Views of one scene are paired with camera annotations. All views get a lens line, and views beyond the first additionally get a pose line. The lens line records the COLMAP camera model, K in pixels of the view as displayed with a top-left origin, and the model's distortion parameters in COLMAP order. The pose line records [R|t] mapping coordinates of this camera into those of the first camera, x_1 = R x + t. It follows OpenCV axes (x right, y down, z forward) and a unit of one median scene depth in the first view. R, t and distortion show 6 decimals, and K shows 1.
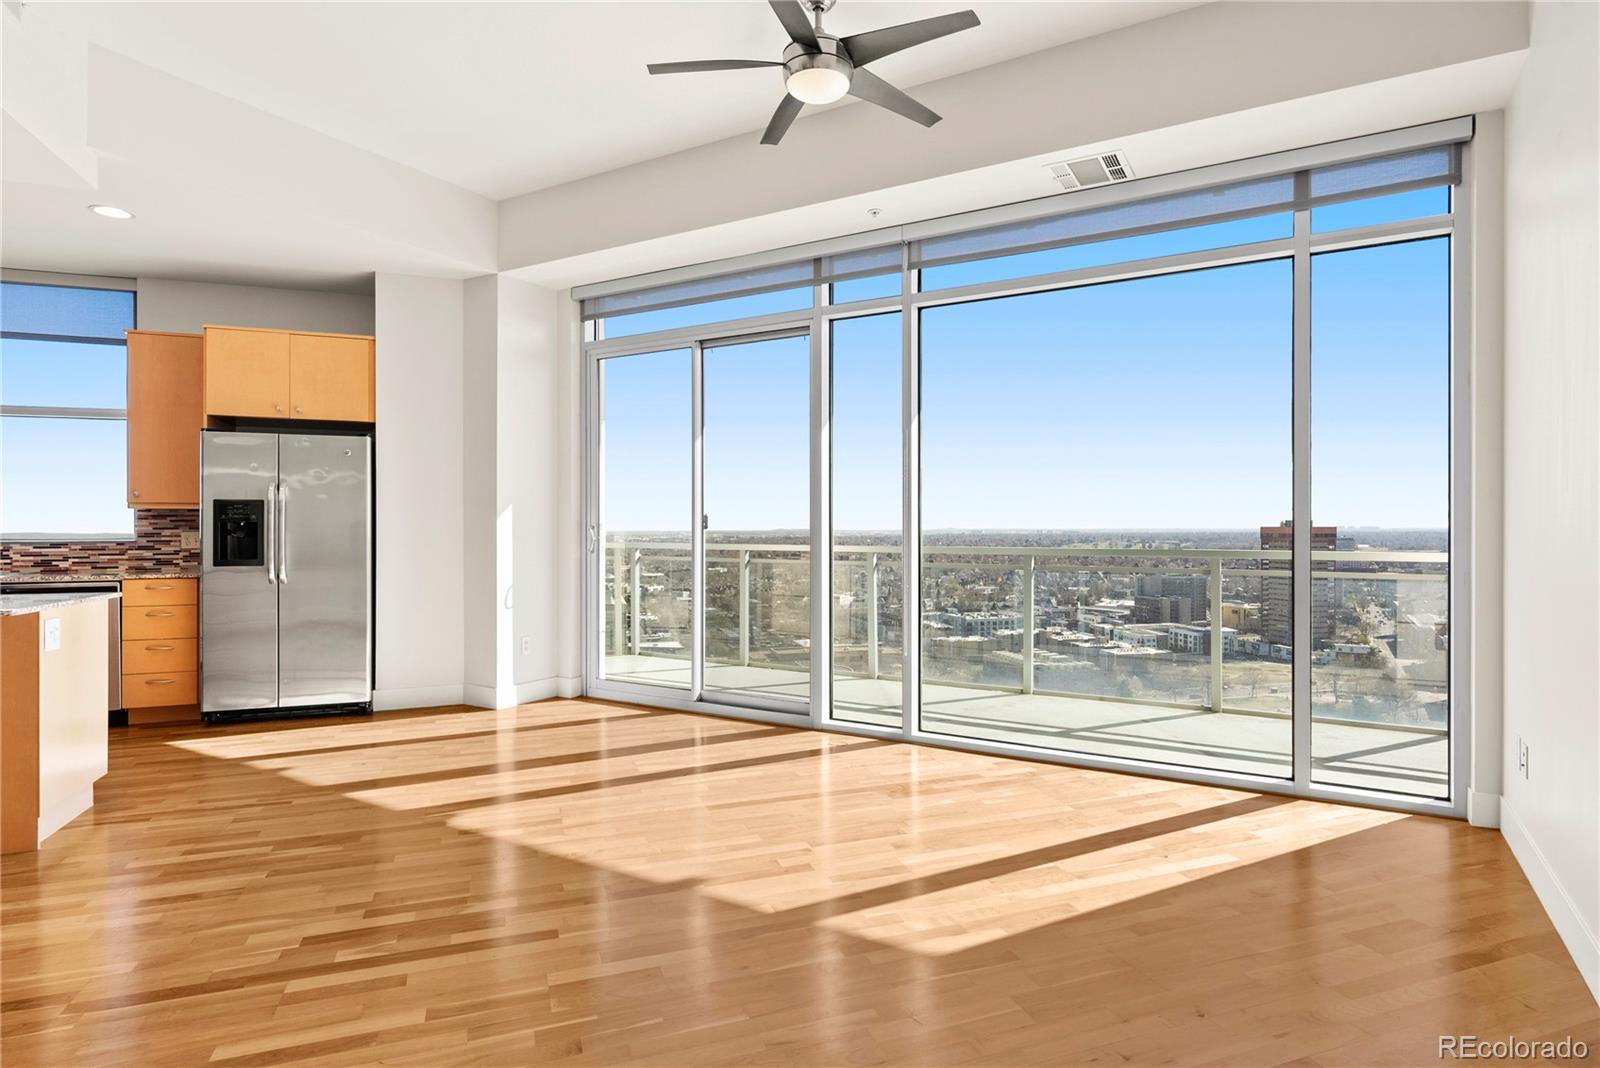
lens RADIAL K [[868.5, 0, 805.3], [0, 868.5, 528.5], [0, 0, 1]] dist [0.009820, -0.002735]
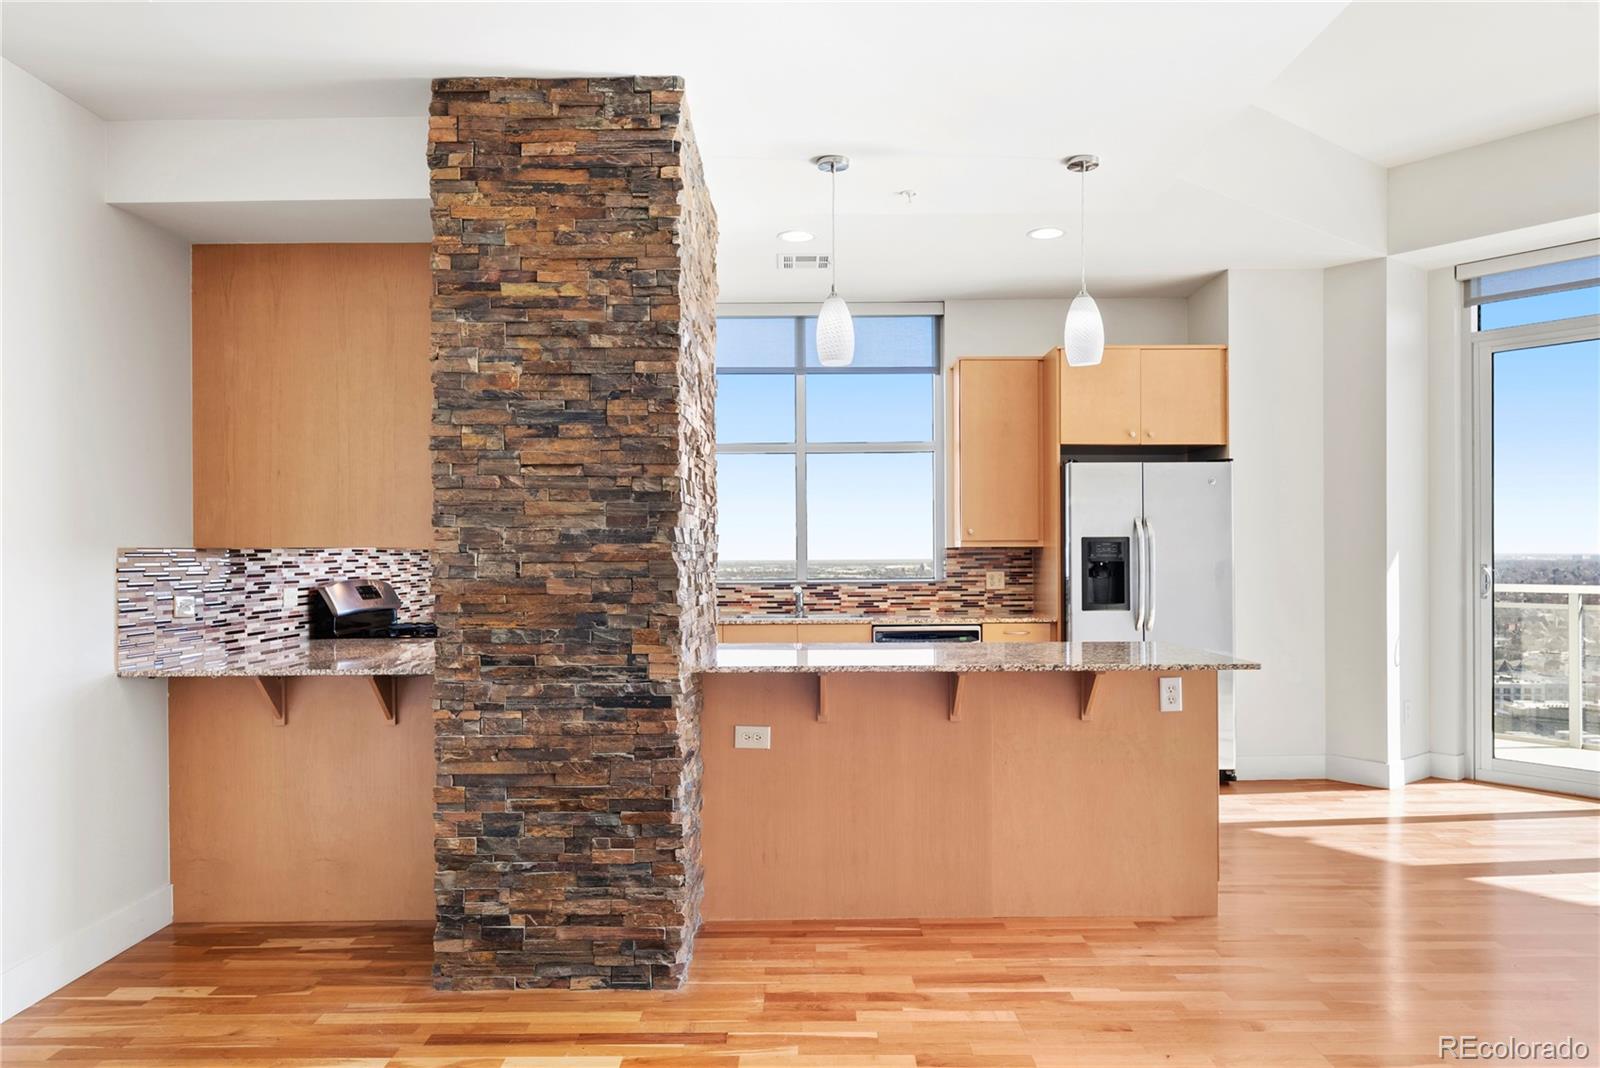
lens RADIAL K [[1082.6, 0, 796.8], [0, 1082.6, 554.4], [0, 0, 1]] dist [0.005554, -0.000598]
pose [[0.936932, -0.003465, -0.349496, -0.519213], [0.003356, 0.999994, -0.000917, -0.014184], [0.349497, -0.000313, 0.936937, -0.152690]]
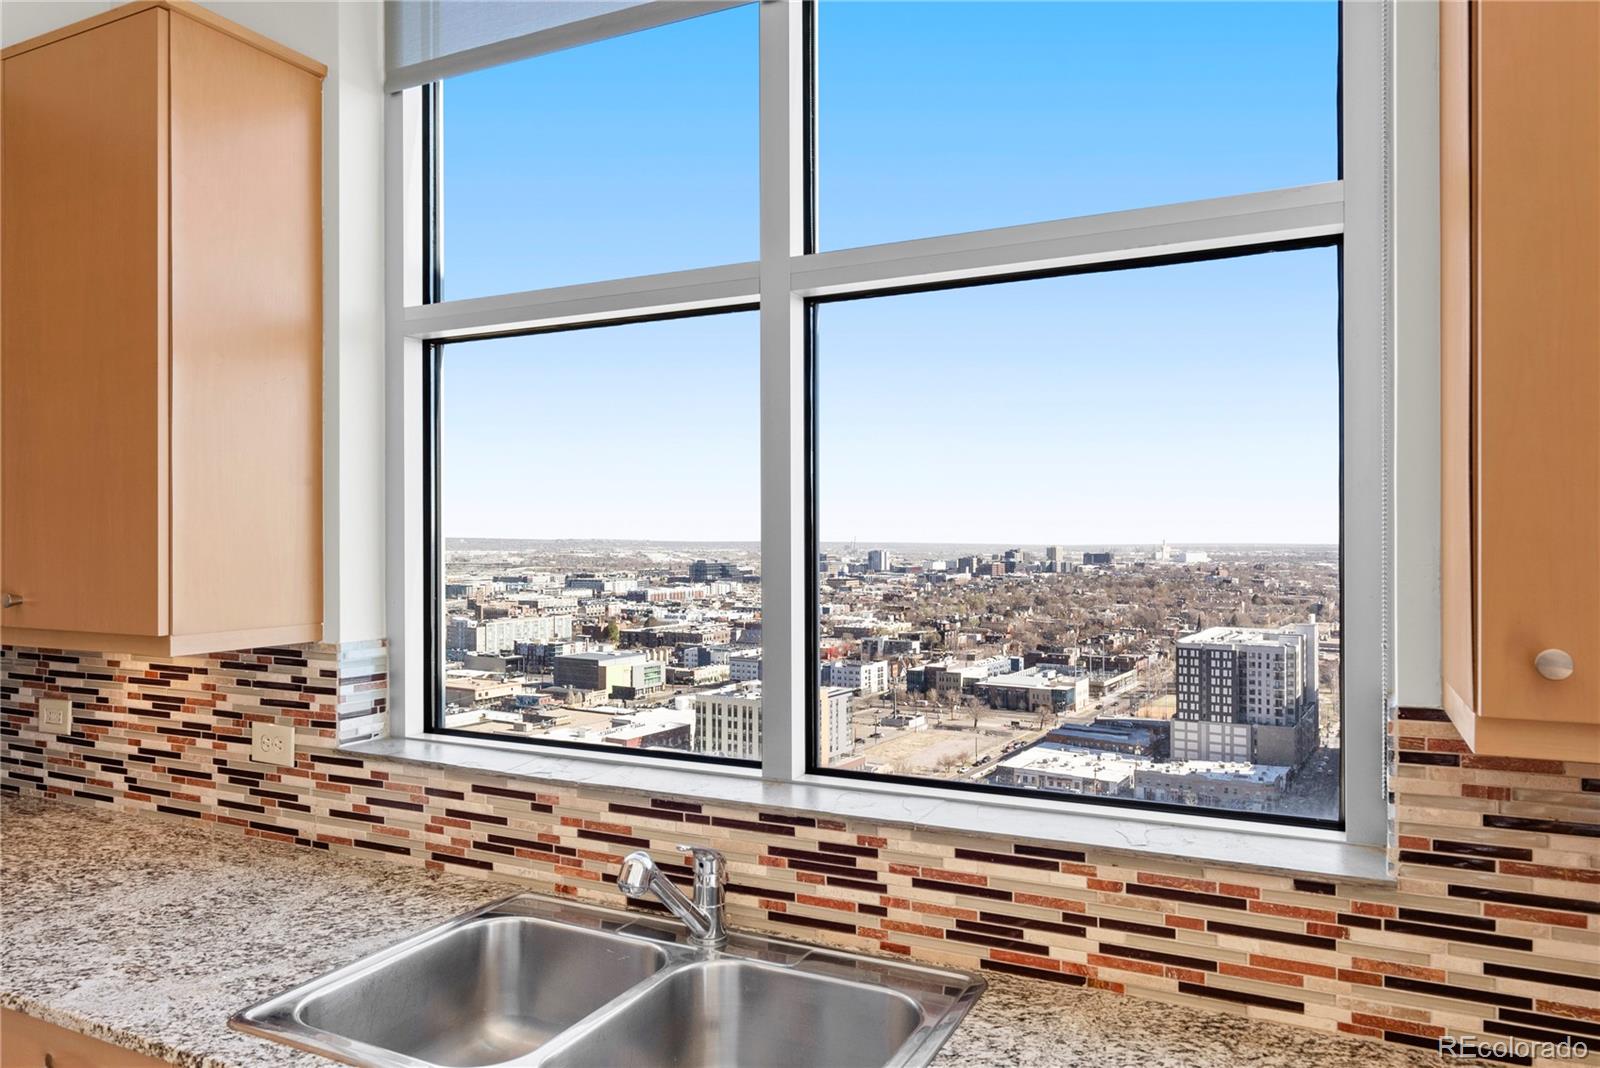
lens RADIAL K [[1063.0, 0, 802.5], [0, 1063.0, 529.4], [0, 0, 1]] dist [0.004216, 0.004057]
pose [[0.697631, -0.006448, -0.716428, -0.706976], [-0.003943, 0.999910, -0.012840, -0.056432], [0.716446, 0.011782, 0.697543, 0.771729]]
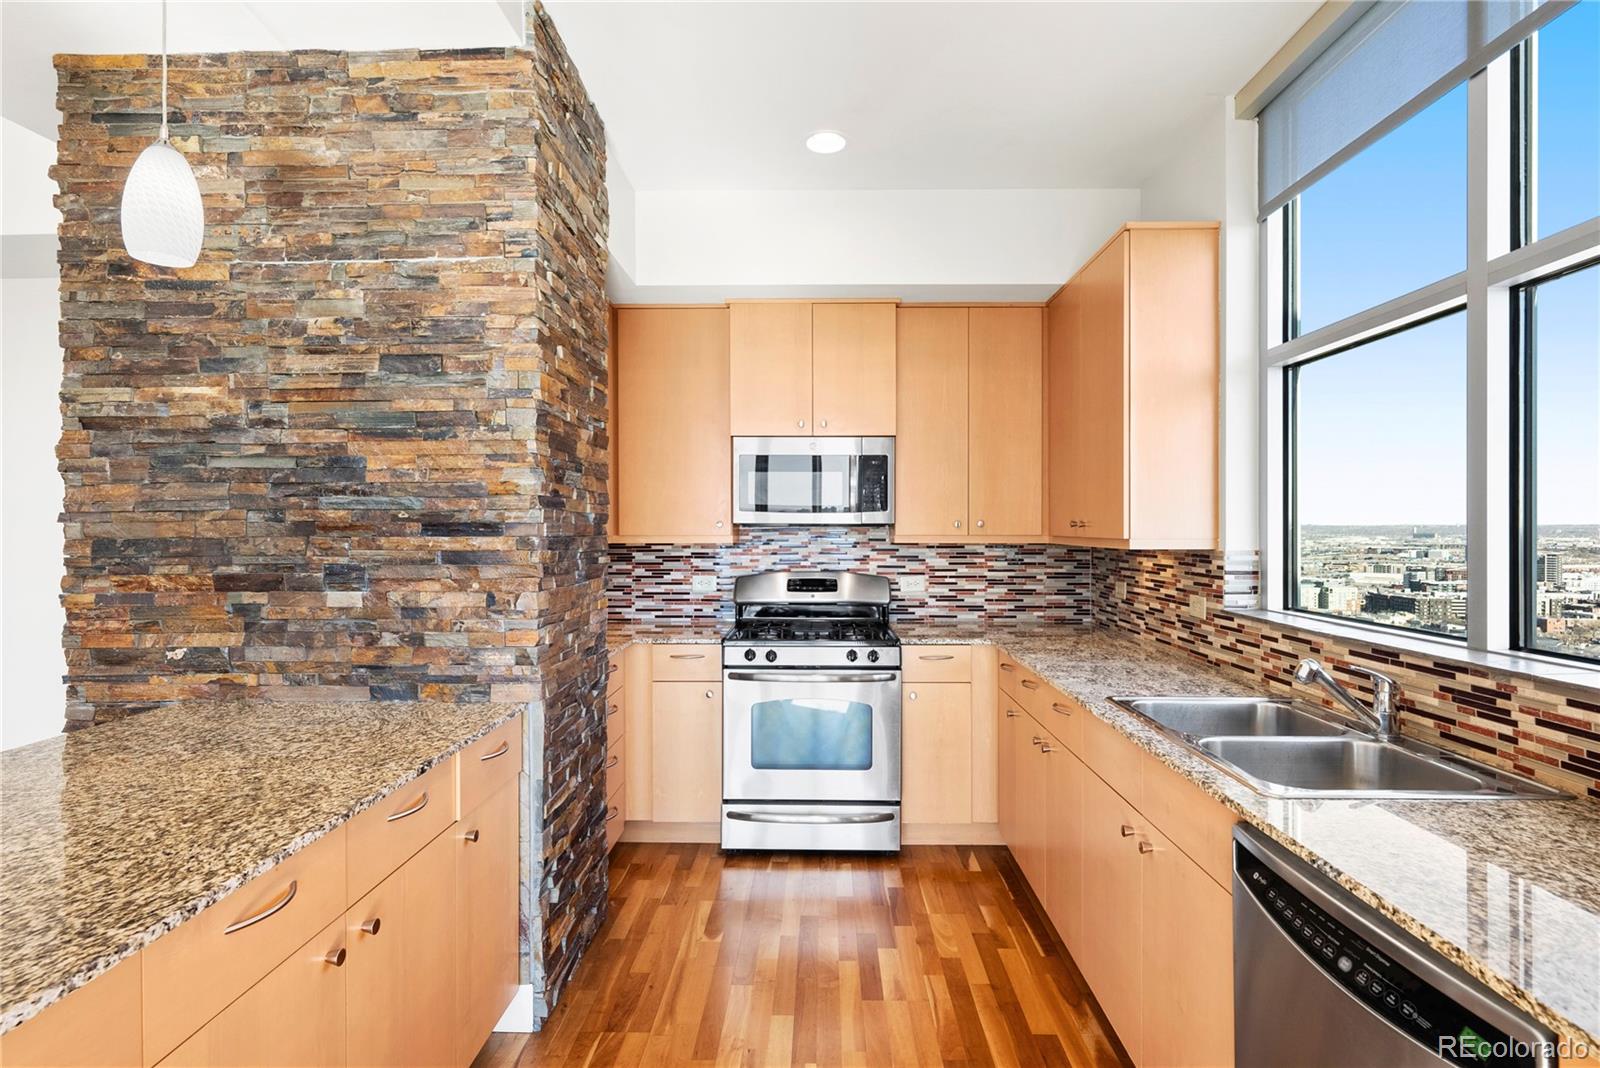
lens RADIAL K [[794.2, 0, 804.8], [0, 794.2, 532.4], [0, 0, 1]] dist [0.002953, 0.000845]
pose [[-0.358135, 0.004515, -0.933659, -0.543199], [-0.003420, 0.999975, 0.006147, -0.034183], [0.933663, 0.005395, -0.358111, 0.848833]]
